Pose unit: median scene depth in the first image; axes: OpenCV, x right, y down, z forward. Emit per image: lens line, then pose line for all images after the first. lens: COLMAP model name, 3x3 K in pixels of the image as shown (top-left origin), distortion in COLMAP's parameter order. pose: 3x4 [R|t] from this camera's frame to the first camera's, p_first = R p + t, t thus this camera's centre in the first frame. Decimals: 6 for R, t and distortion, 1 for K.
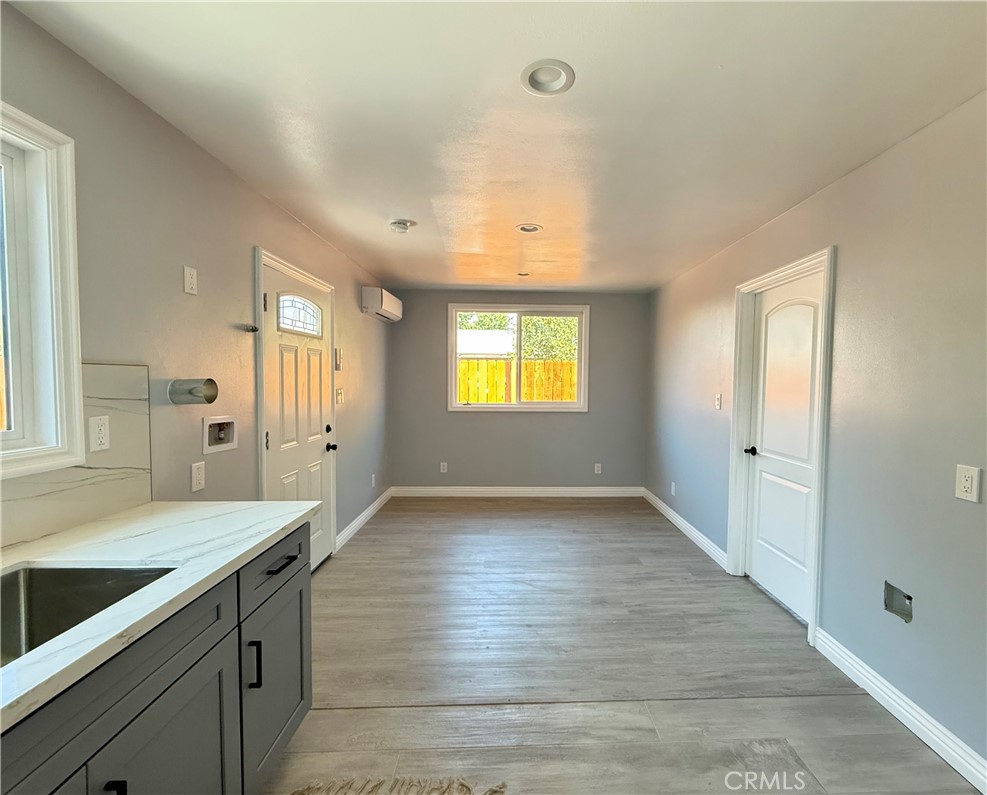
lens RADIAL K [[447.4, 0, 528.1], [0, 447.4, 397.7], [0, 0, 1]] dist [0.001203, 0.000003]
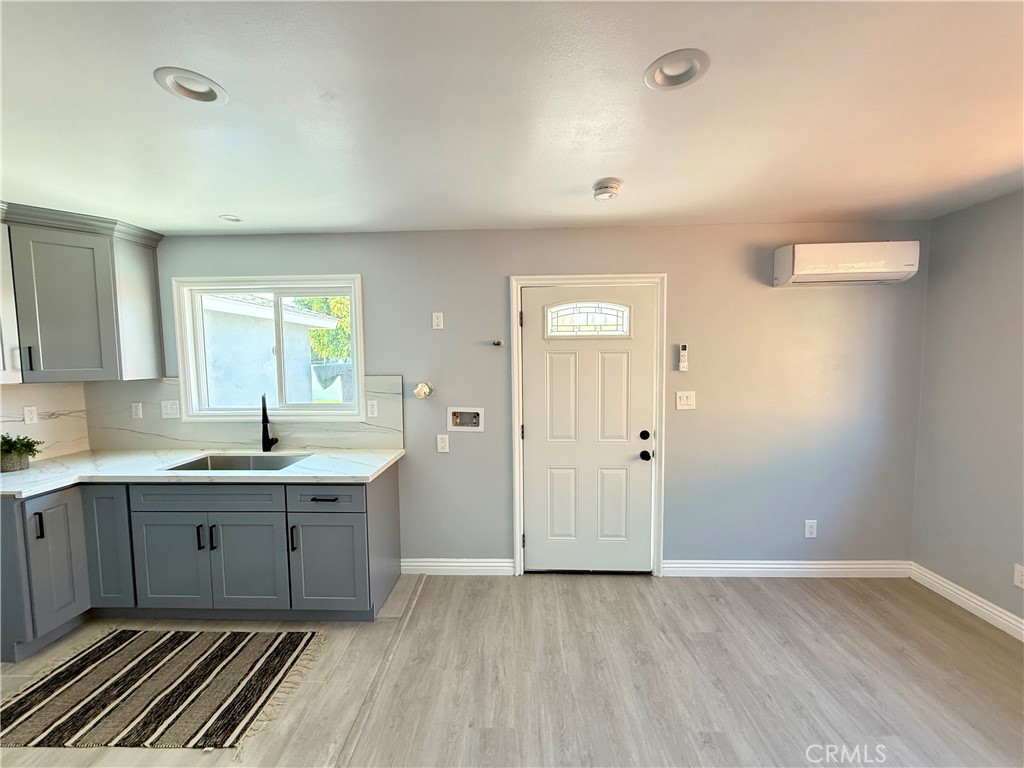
lens RADIAL K [[409.1, 0, 510.5], [0, 409.1, 384.2], [0, 0, 1]] dist [0.000348, 0.000122]
pose [[-0.073270, 0.059618, -0.995529, 0.436735], [-0.032140, 0.997552, 0.062105, -0.085315], [0.996794, 0.036547, -0.071175, 0.865739]]
